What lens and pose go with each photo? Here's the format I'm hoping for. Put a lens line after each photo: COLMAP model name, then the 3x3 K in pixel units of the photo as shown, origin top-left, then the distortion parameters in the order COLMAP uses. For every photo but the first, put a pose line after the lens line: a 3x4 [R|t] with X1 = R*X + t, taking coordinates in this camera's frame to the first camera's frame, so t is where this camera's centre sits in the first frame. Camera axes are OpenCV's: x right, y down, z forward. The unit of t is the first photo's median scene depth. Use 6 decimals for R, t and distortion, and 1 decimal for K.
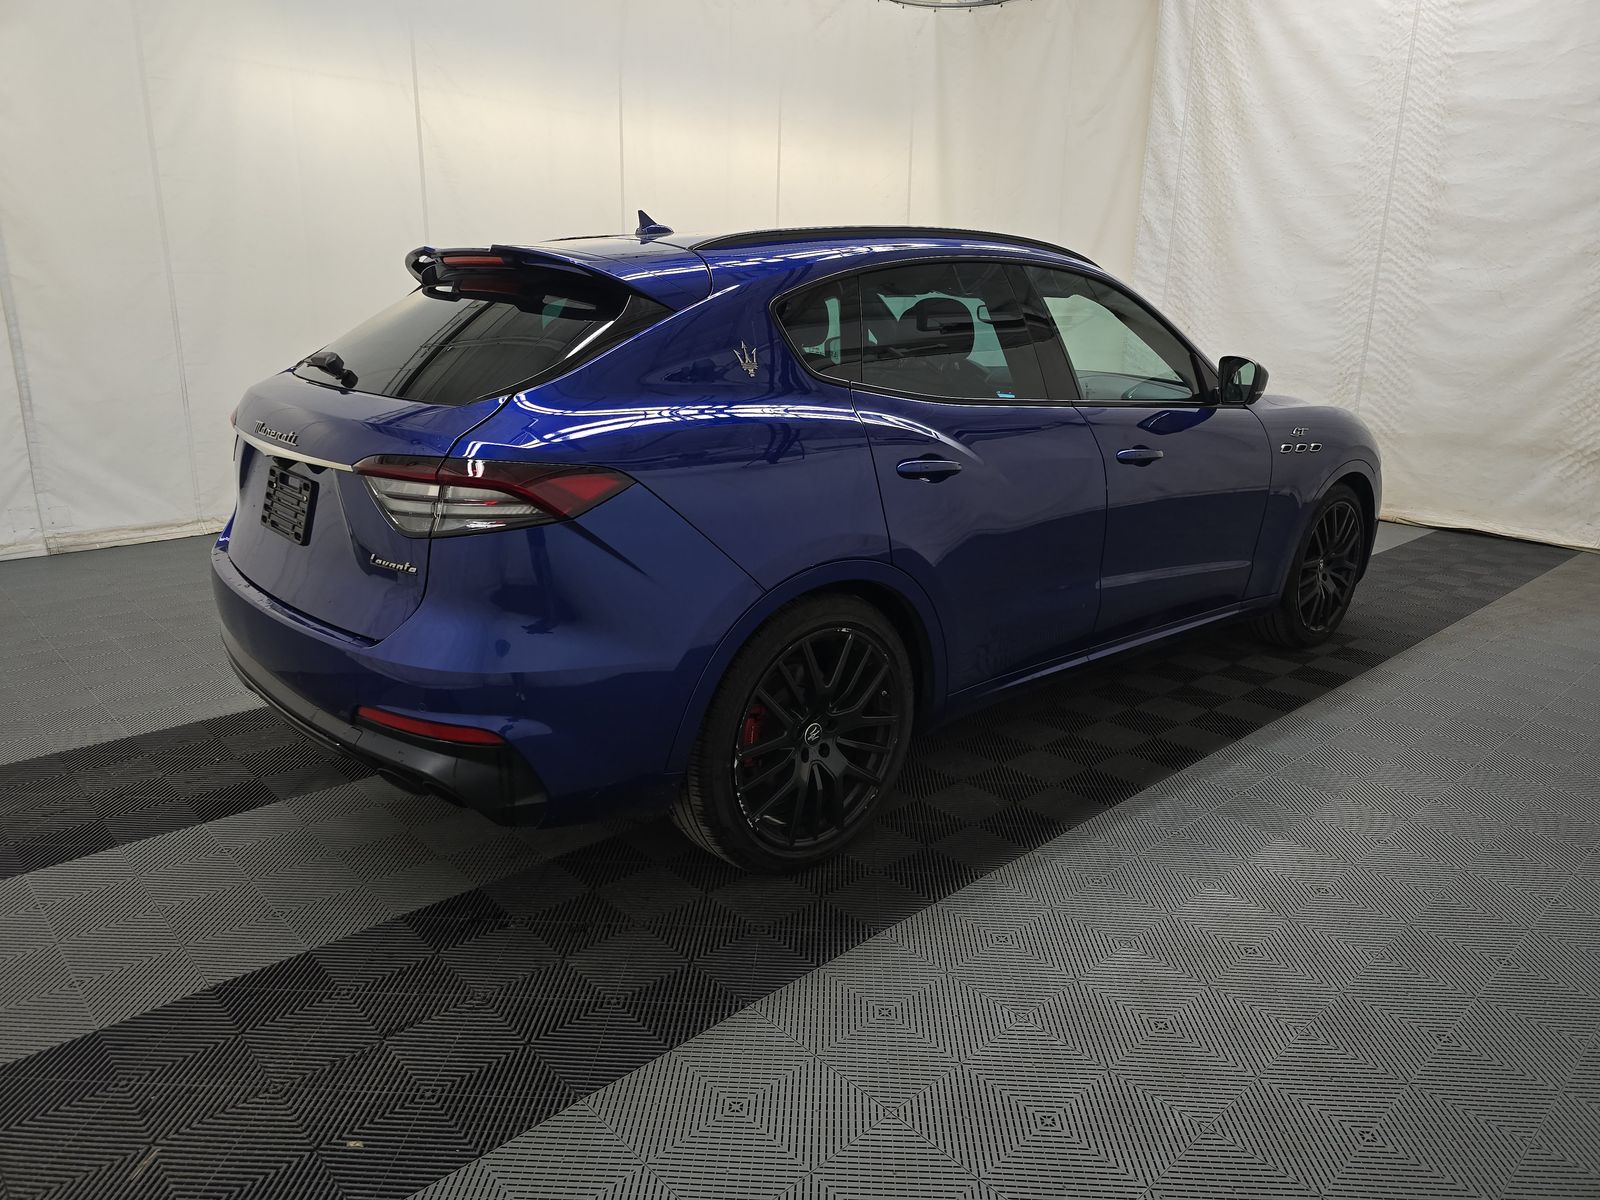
lens RADIAL K [[1078.1, 0, 804.7], [0, 1078.1, 595.8], [0, 0, 1]] dist [0.050284, -0.036127]
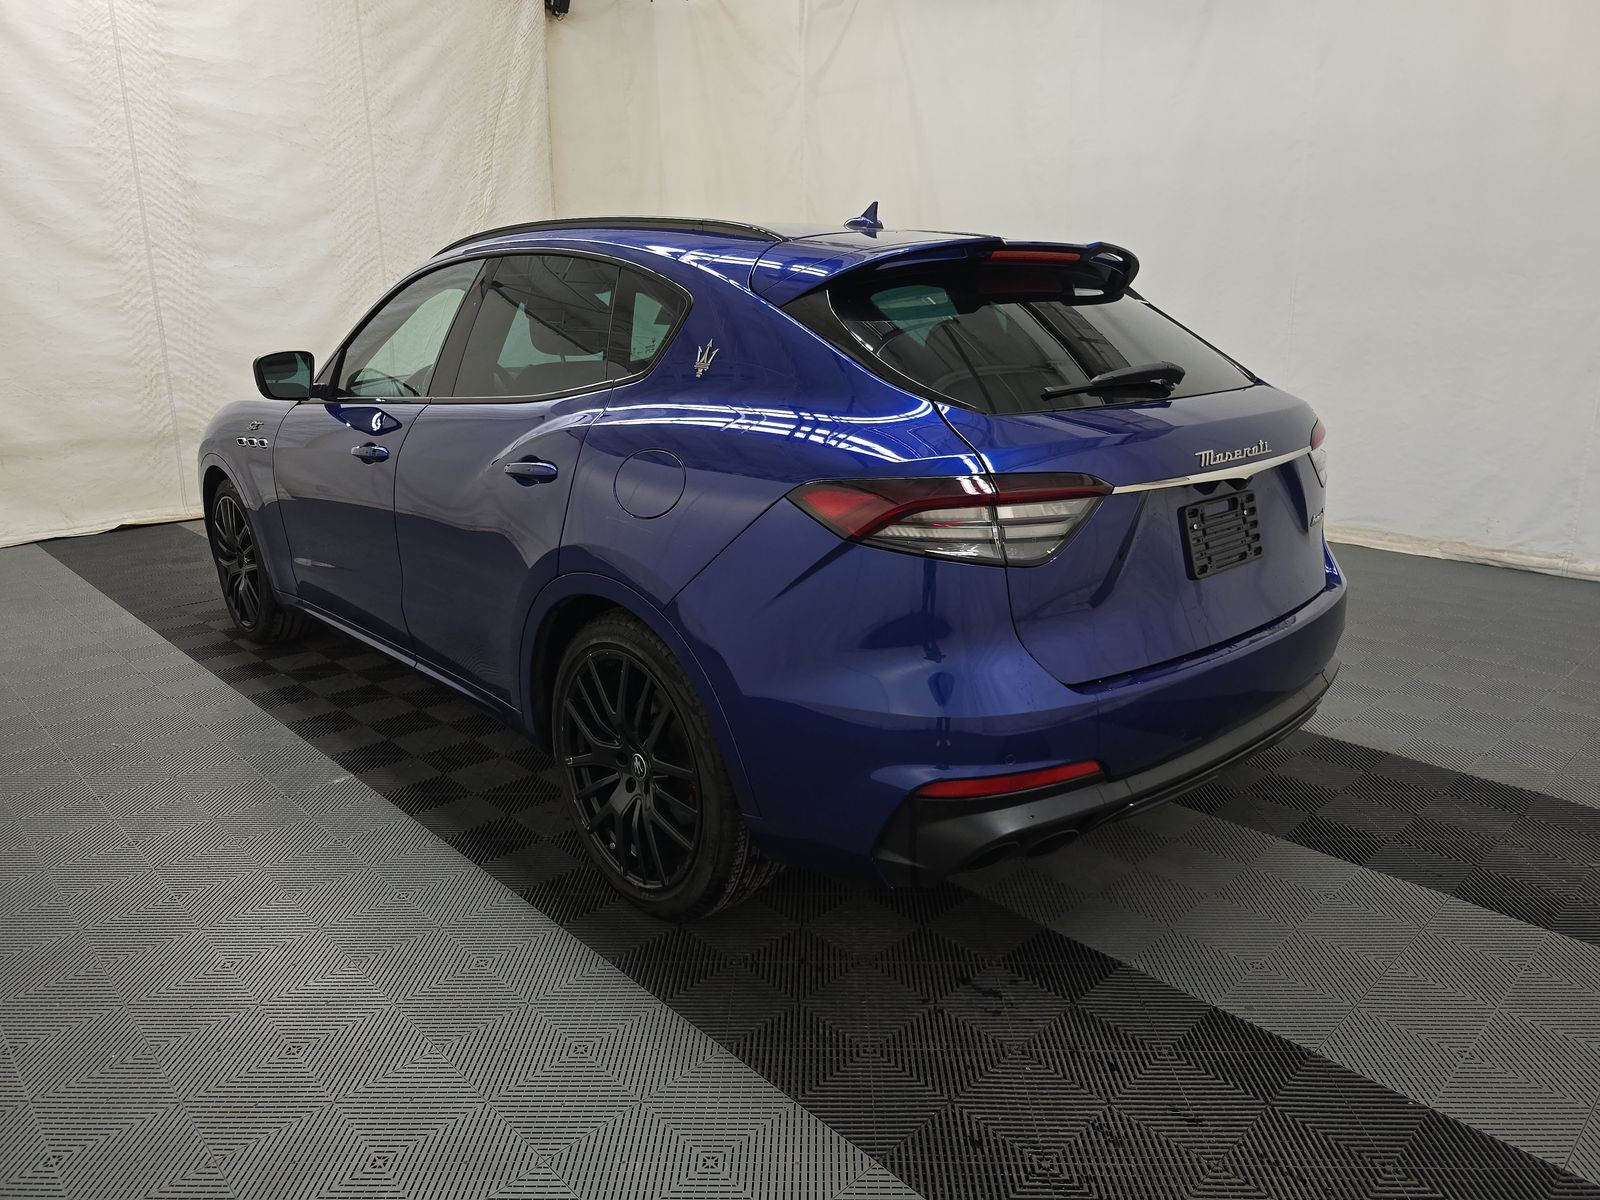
lens RADIAL K [[1073.2, 0, 800.0], [0, 1073.2, 600.0], [0, 0, 1]] dist [0.039287, -0.030968]
pose [[-0.011500, -0.287033, 0.957852, -0.484652], [0.277909, 0.919258, 0.278804, -0.136828], [-0.960539, 0.269401, 0.069198, 0.468940]]
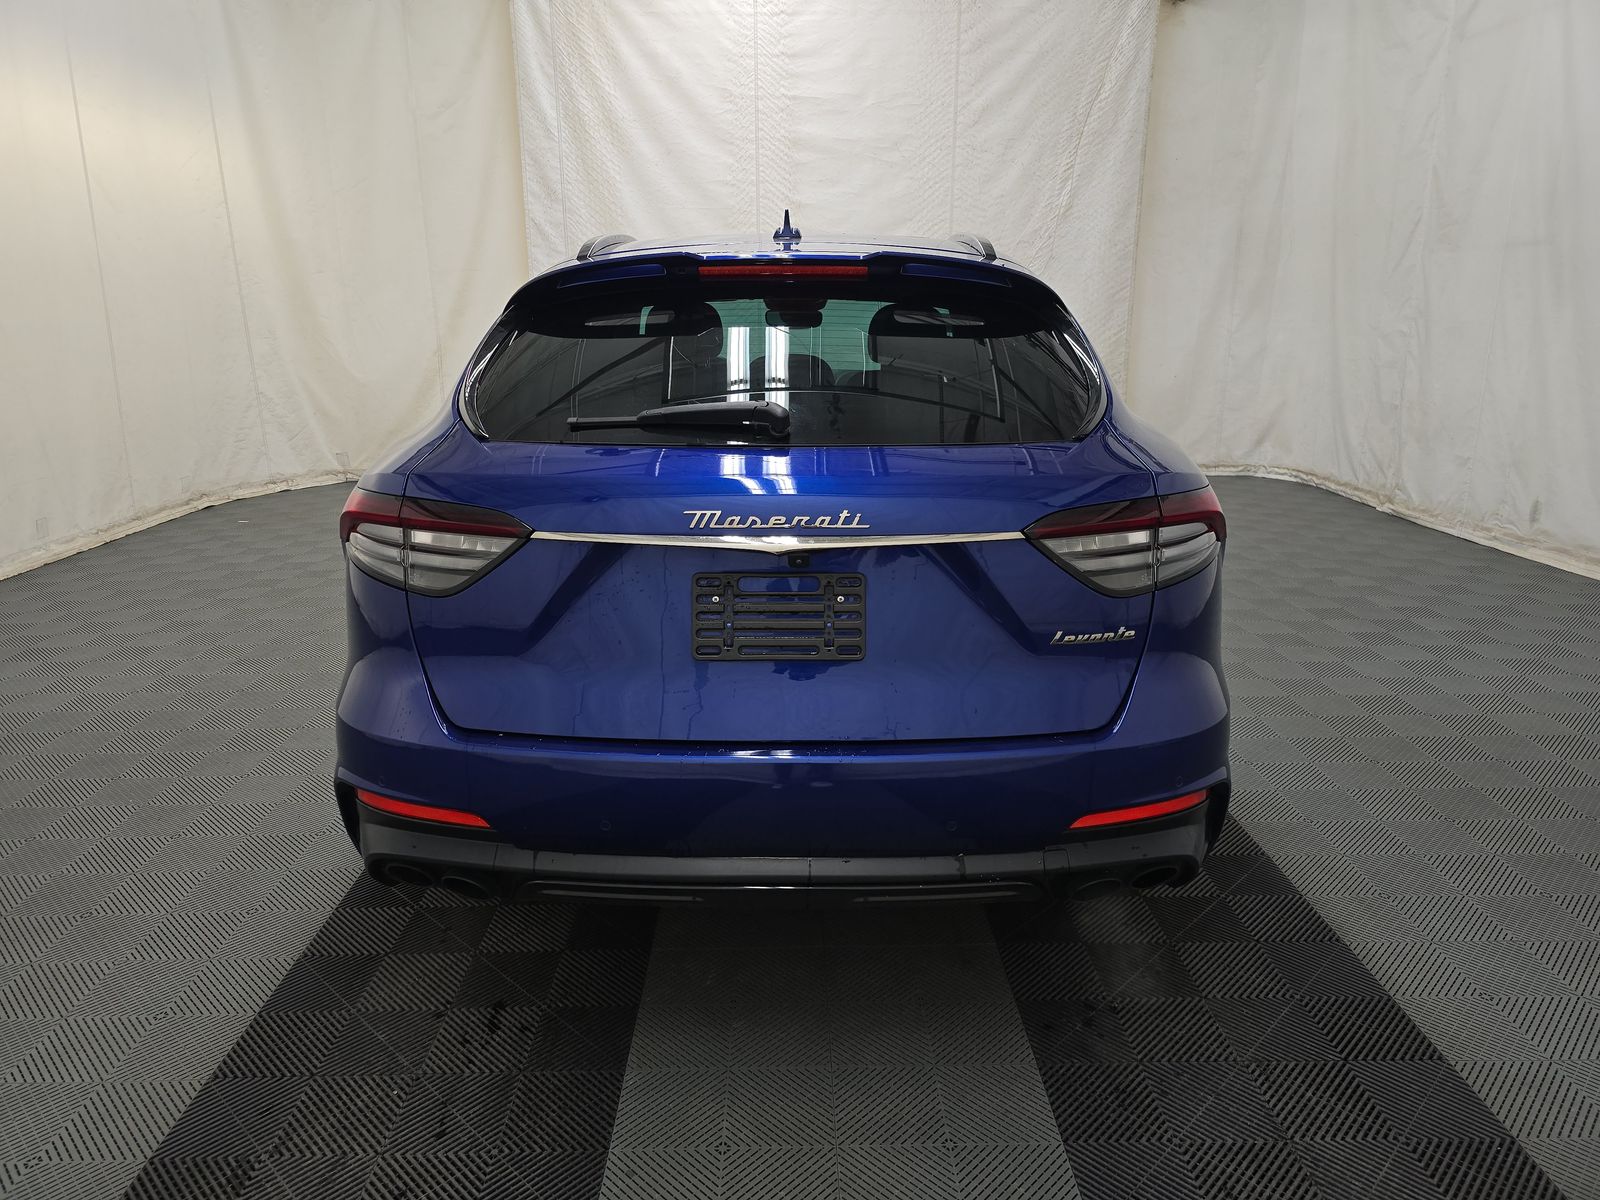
lens RADIAL K [[1078.1, 0, 804.7], [0, 1078.1, 595.8], [0, 0, 1]] dist [0.050284, -0.036127]
pose [[0.669886, -0.218524, 0.709577, -0.353180], [0.217604, 0.971523, 0.093762, -0.058908], [-0.709860, 0.091597, 0.698361, 0.180125]]
